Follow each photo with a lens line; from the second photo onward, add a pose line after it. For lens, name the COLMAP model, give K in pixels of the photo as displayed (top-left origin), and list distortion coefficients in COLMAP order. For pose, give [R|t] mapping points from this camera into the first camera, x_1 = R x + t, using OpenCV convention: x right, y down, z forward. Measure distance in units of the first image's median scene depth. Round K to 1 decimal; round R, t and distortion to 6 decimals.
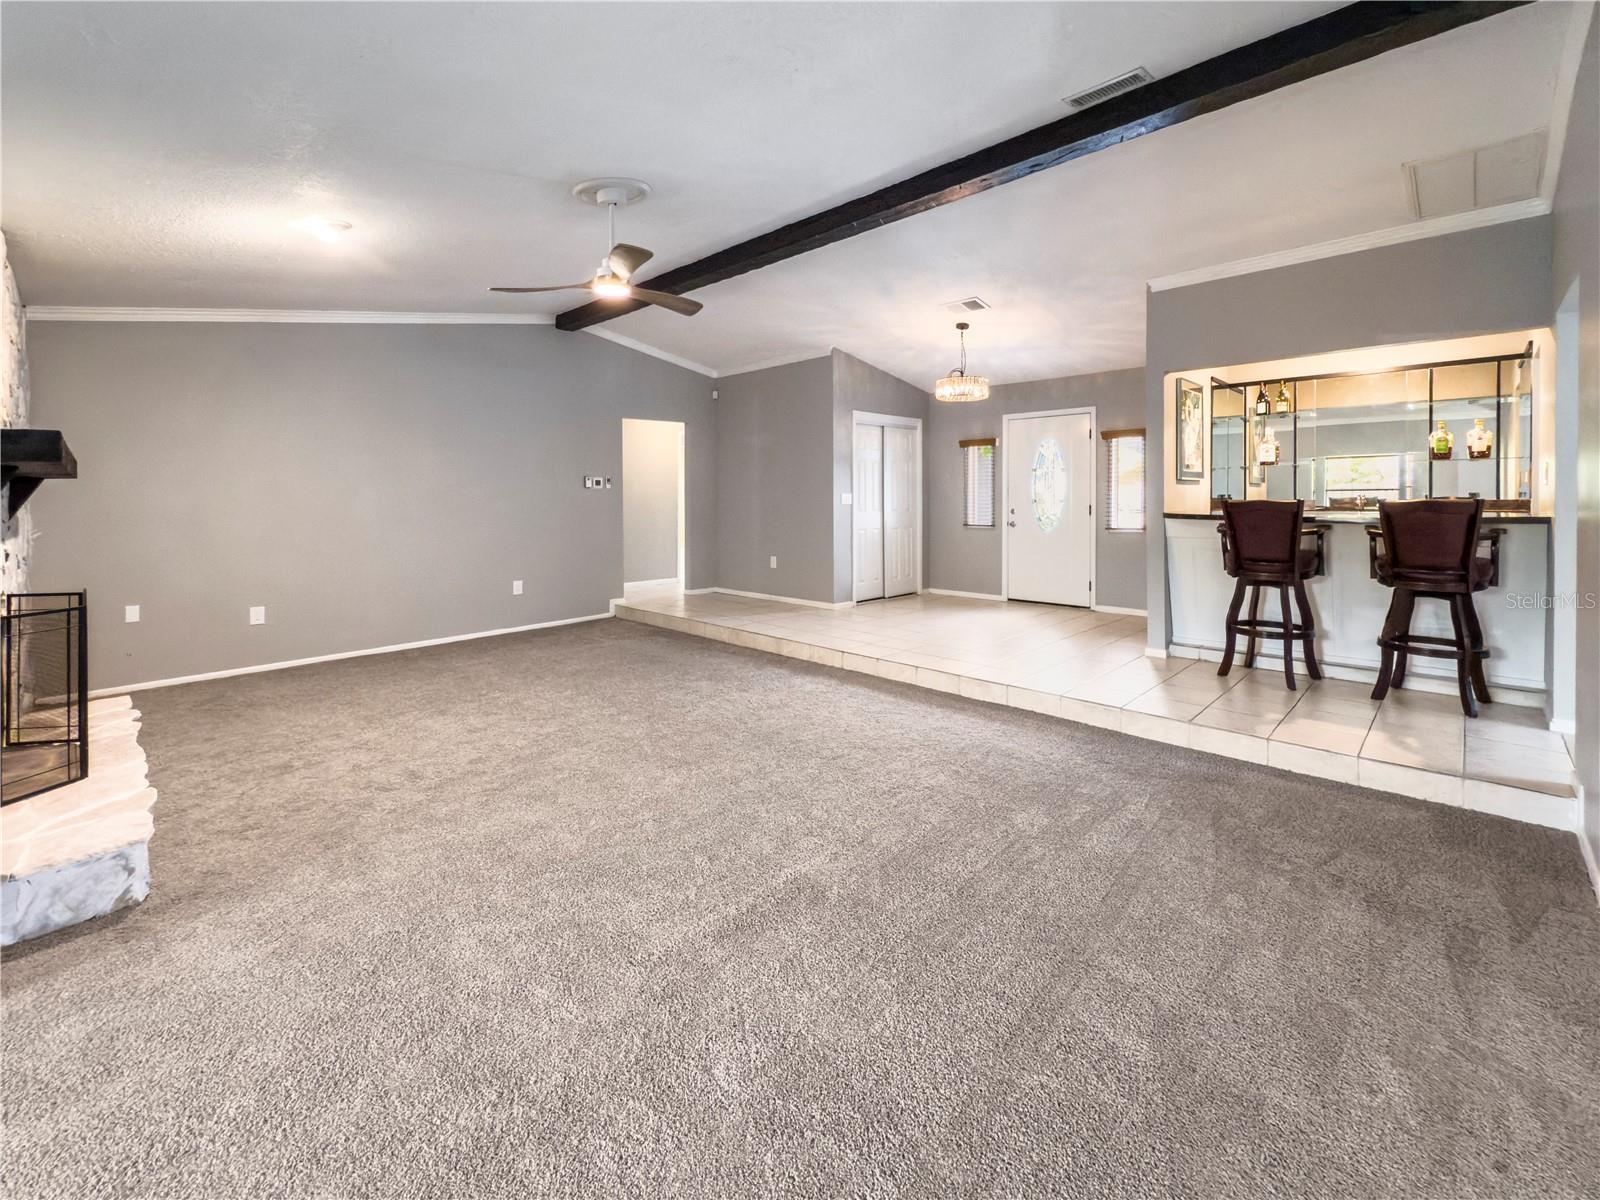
lens RADIAL K [[677.7, 0, 802.1], [0, 677.7, 516.8], [0, 0, 1]] dist [0.002061, 0.000129]
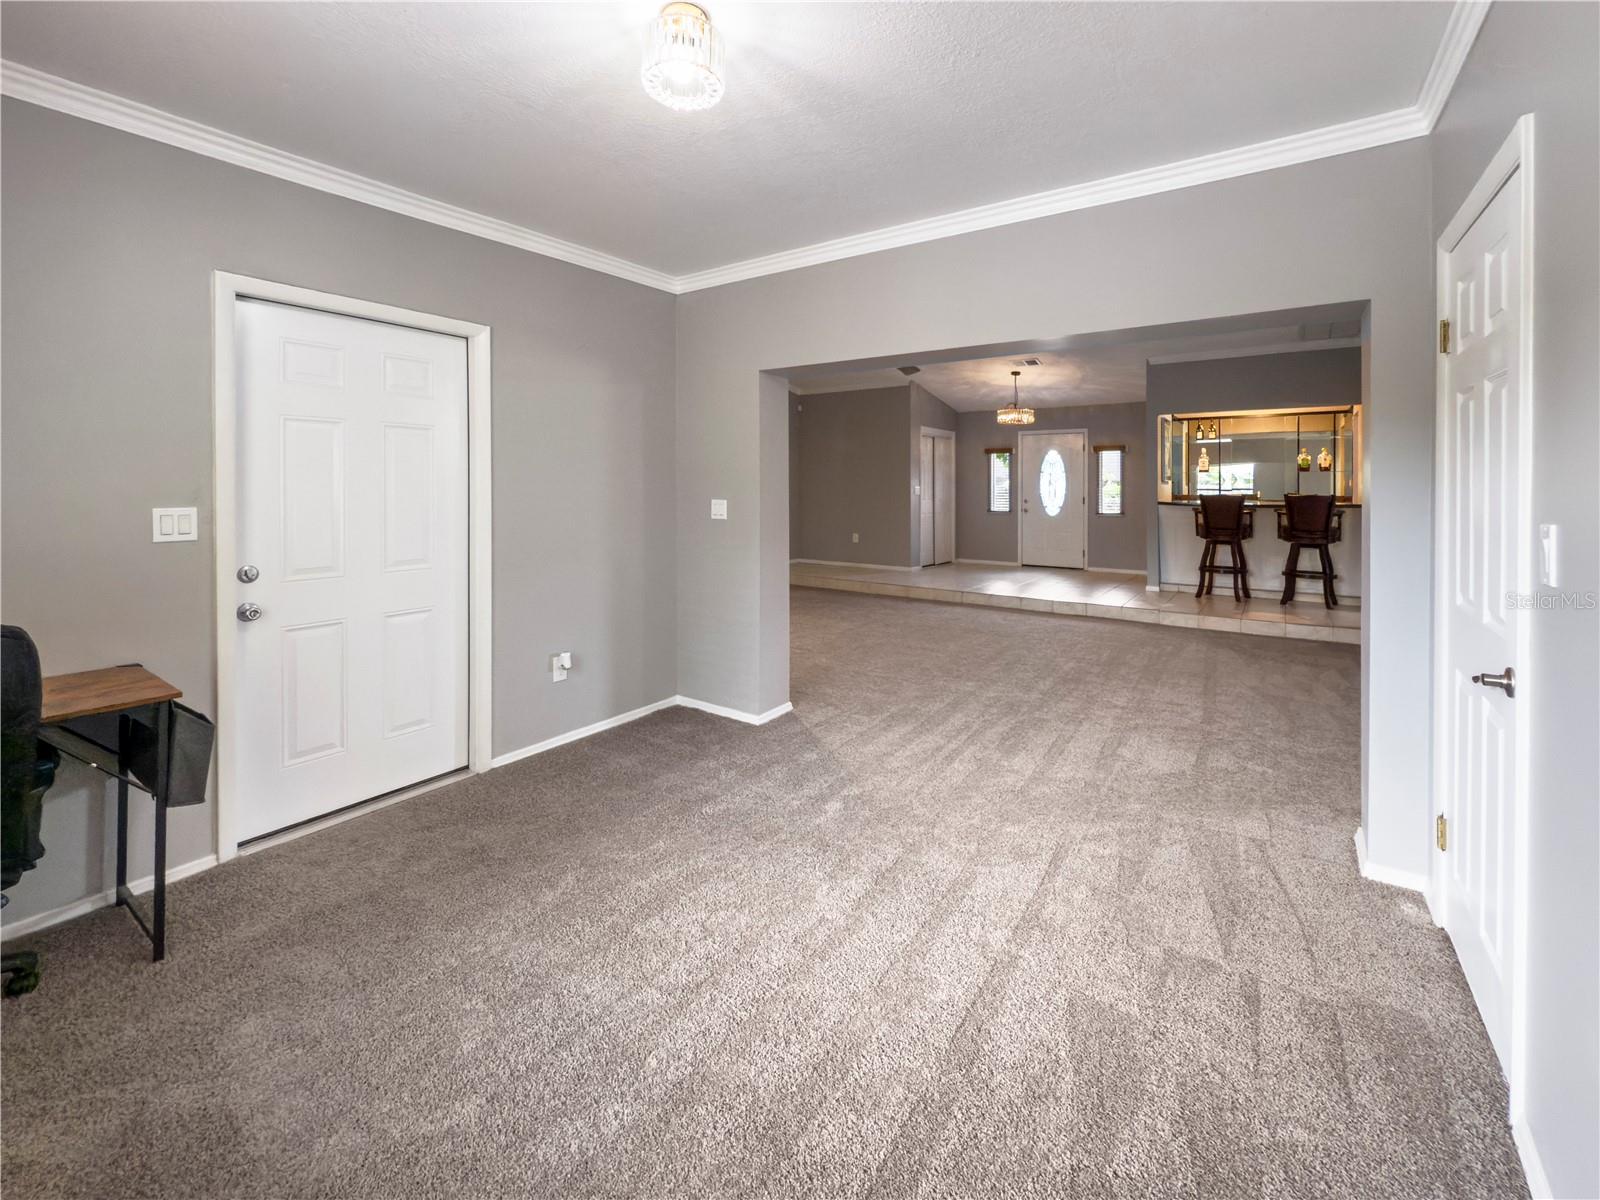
lens RADIAL K [[672.9, 0, 815.7], [0, 672.9, 493.8], [0, 0, 1]] dist [0.000543, 0.000038]
pose [[0.985619, 0.011504, 0.168590, -0.482473], [-0.007717, 0.999703, -0.023100, 0.017123], [-0.168805, 0.021466, 0.985416, -0.394749]]
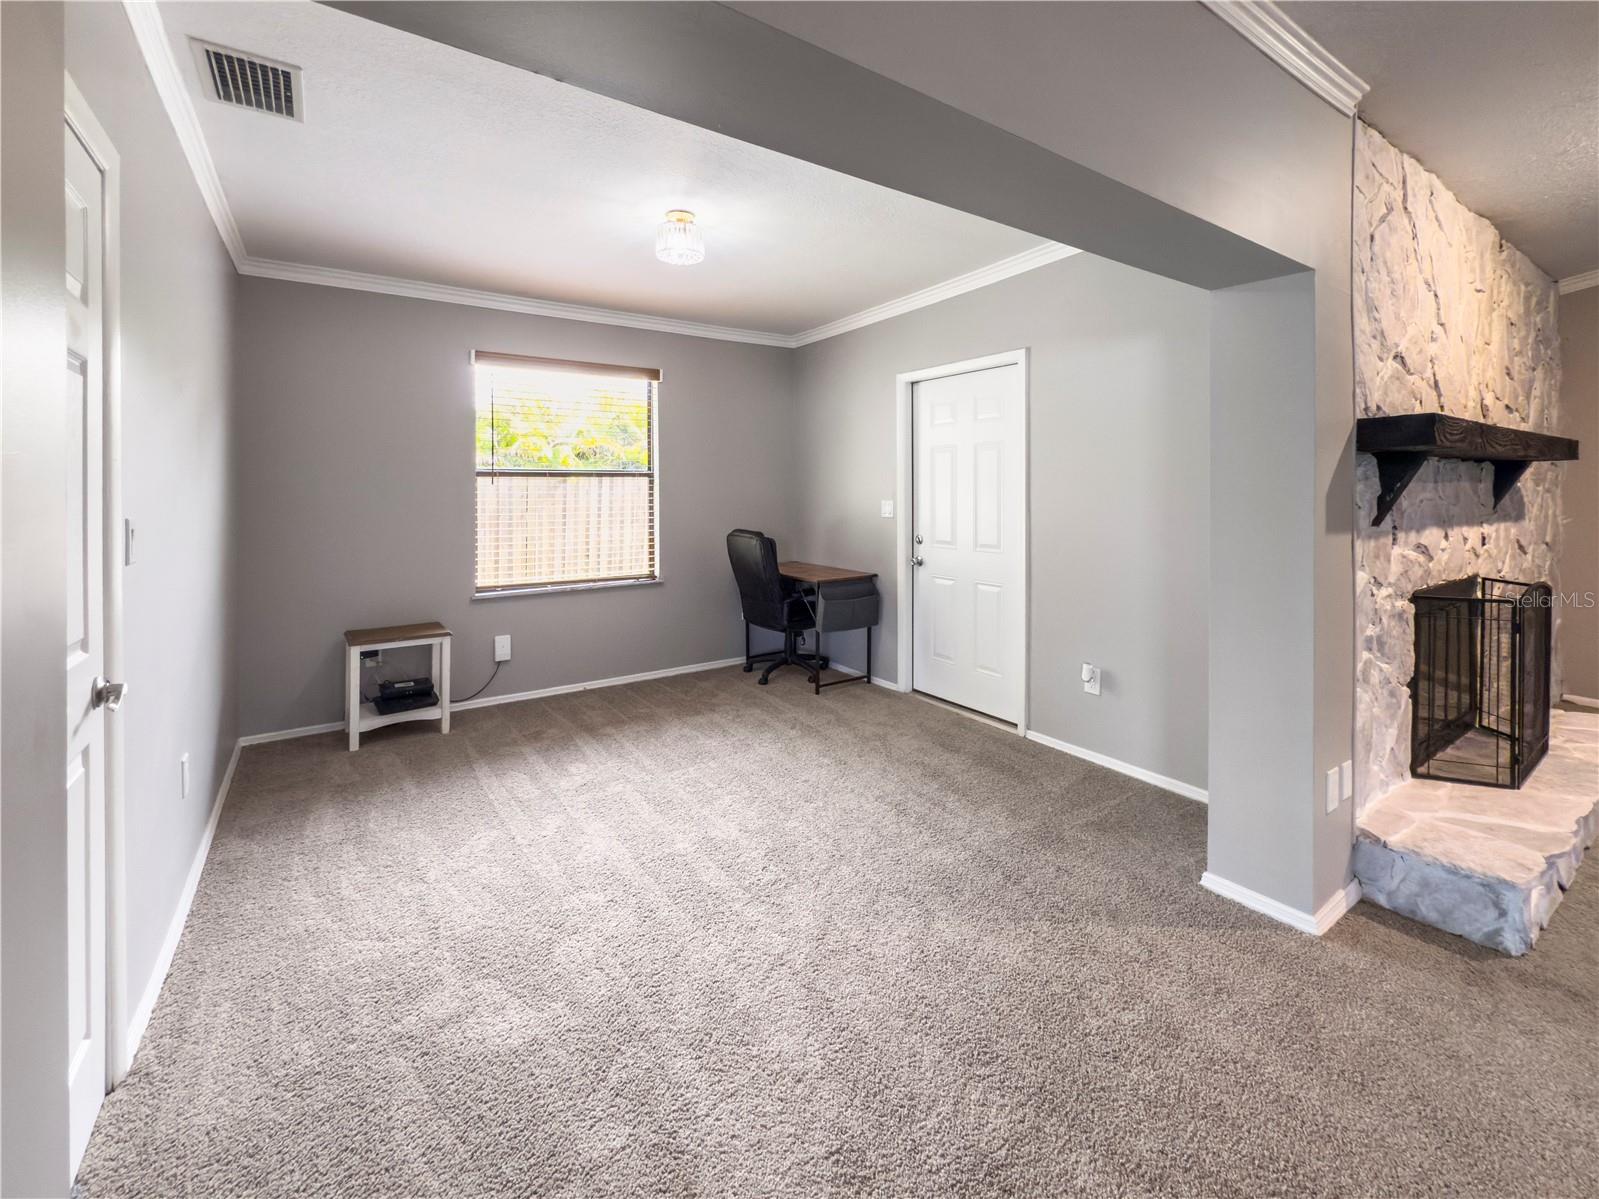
lens RADIAL K [[686.4, 0, 797.7], [0, 686.4, 493.0], [0, 0, 1]] dist [0.001209, -0.000204]
pose [[-0.204785, 0.013636, -0.978712, 0.018282], [-0.024935, 0.999506, 0.019143, -0.002761], [0.978489, 0.028325, -0.204343, 0.115910]]
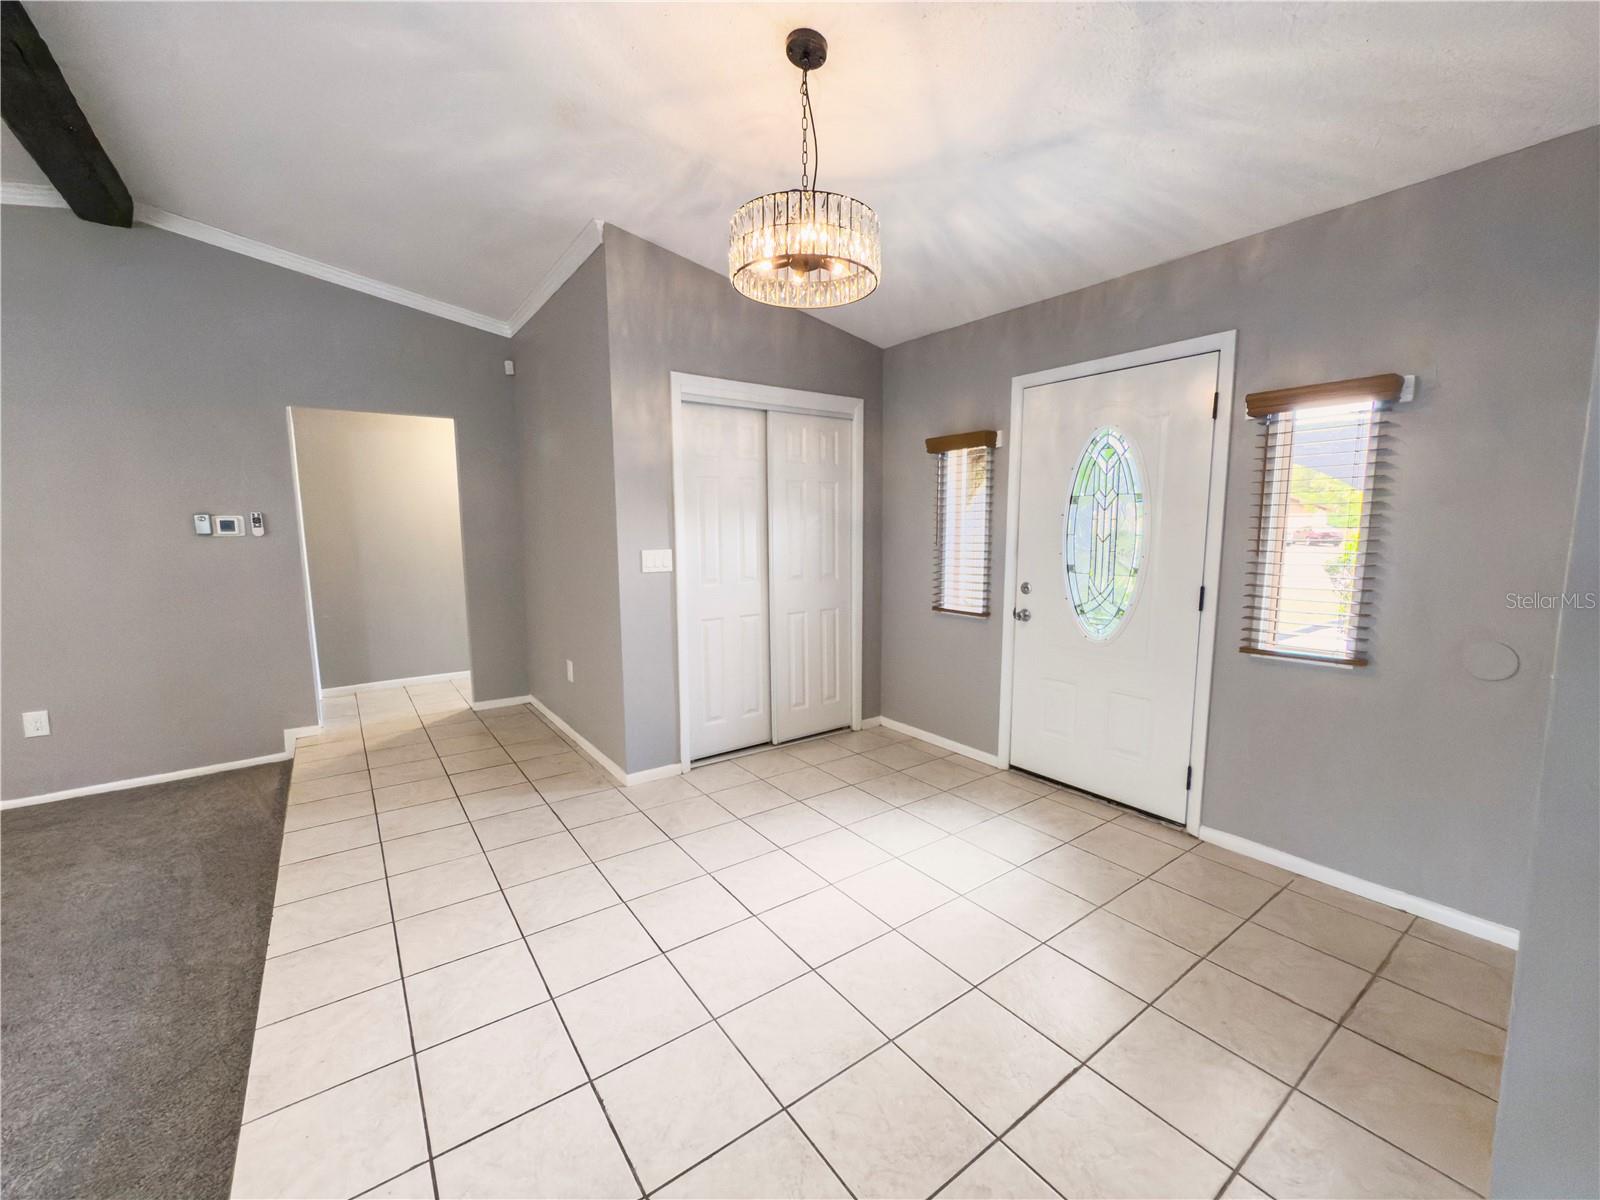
lens RADIAL K [[640.1, 0, 804.4], [0, 640.1, 606.7], [0, 0, 1]] dist [-0.000431, 0.000094]
pose [[0.986104, 0.023581, -0.164448, 0.327607], [-0.007745, 0.995324, 0.096282, -0.051255], [0.165950, -0.093670, 0.981675, 0.756099]]
